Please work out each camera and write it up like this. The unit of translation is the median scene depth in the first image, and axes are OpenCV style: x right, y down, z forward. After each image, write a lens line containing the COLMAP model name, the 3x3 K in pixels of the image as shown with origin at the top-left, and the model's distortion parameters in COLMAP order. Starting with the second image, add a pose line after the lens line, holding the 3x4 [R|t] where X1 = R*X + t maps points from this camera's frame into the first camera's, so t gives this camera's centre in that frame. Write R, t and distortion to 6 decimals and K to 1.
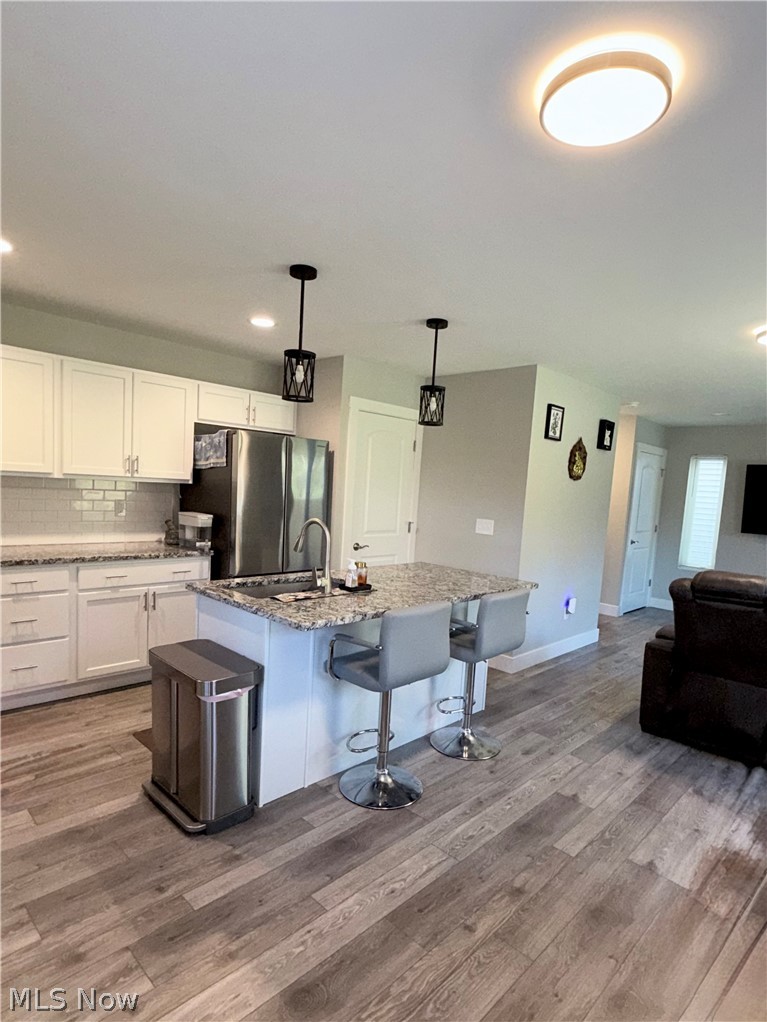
lens RADIAL K [[559.2, 0, 398.0], [0, 559.2, 542.4], [0, 0, 1]] dist [0.003419, 0.000992]
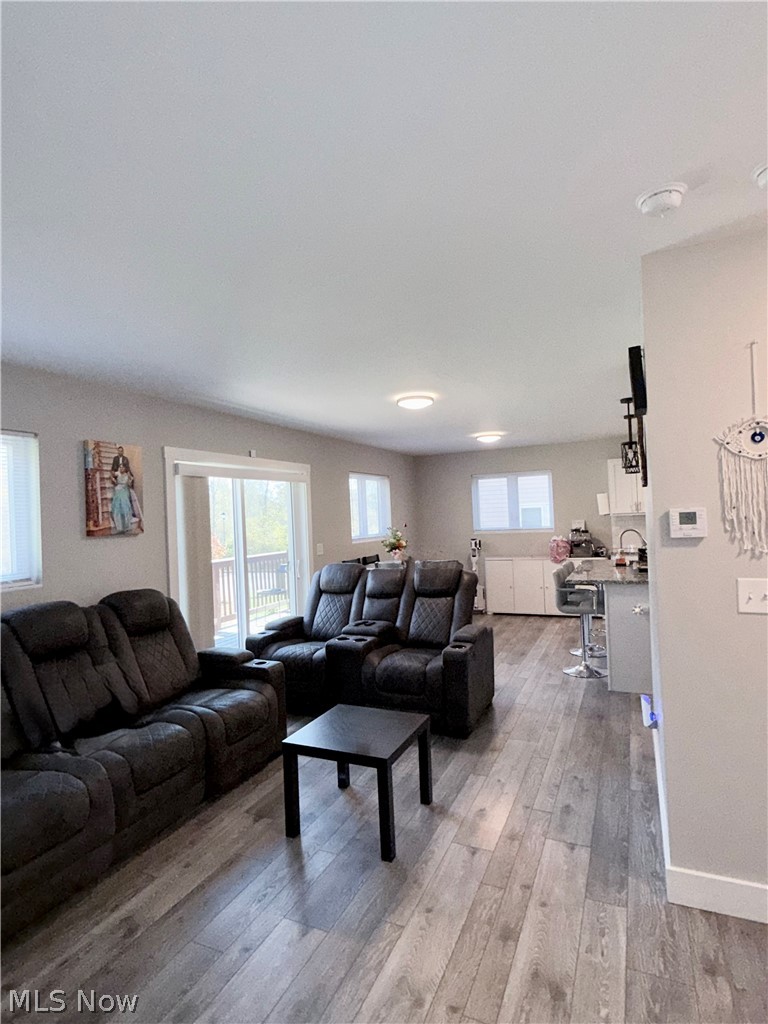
lens RADIAL K [[540.1, 0, 381.1], [0, 540.1, 510.3], [0, 0, 1]] dist [-0.001610, -0.000162]
pose [[-0.948894, -0.023442, -0.314723, 1.149189], [-0.047249, 0.996550, 0.068230, -0.171554], [0.312038, 0.079613, -0.946728, 2.202042]]
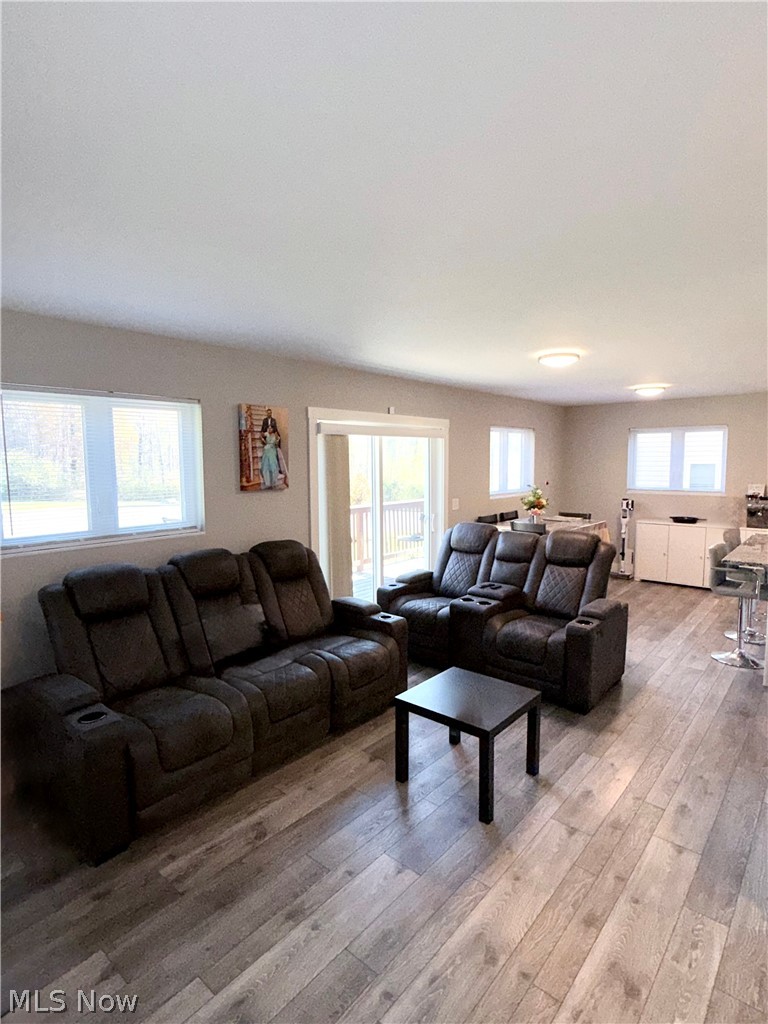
lens RADIAL K [[540.1, 0, 381.1], [0, 540.1, 510.3], [0, 0, 1]] dist [-0.001610, -0.000162]
pose [[-0.997765, -0.046769, -0.047718, 1.105997], [-0.055132, 0.979741, 0.192532, -0.228126], [0.037747, 0.194733, -0.980130, 2.216135]]
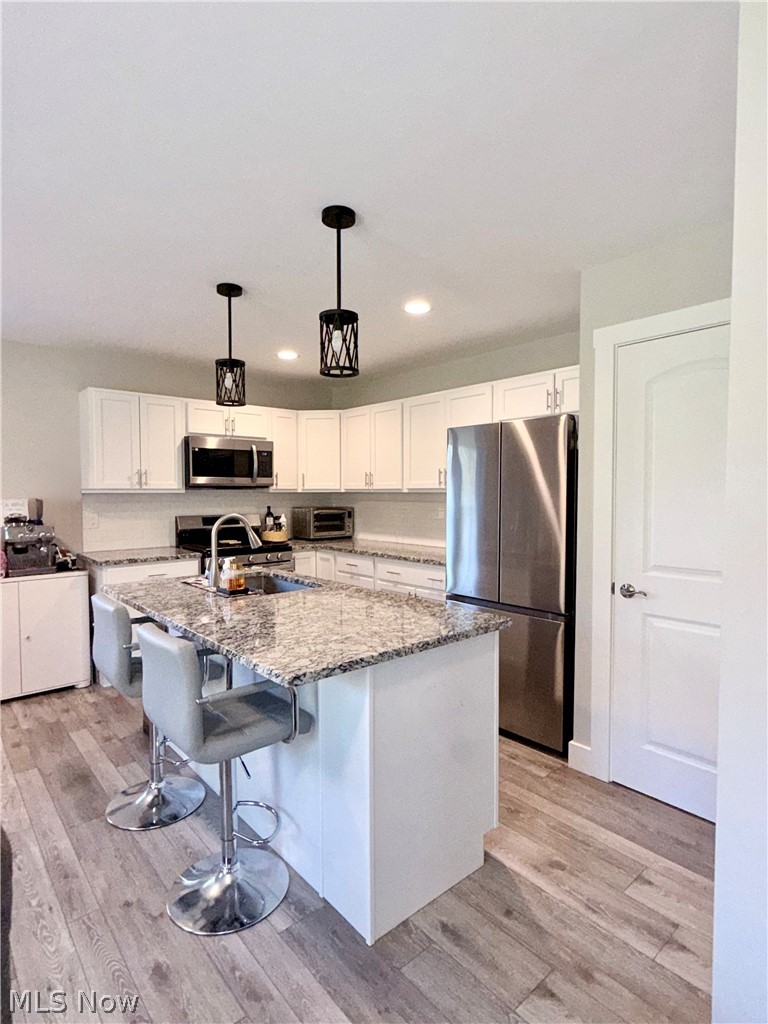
lens RADIAL K [[540.1, 0, 381.1], [0, 540.1, 510.3], [0, 0, 1]] dist [-0.001610, -0.000162]
pose [[-0.098327, -0.026189, -0.994809, 0.682201], [-0.105633, 0.994281, -0.015735, -0.052658], [0.989532, 0.103537, -0.100531, 1.161493]]
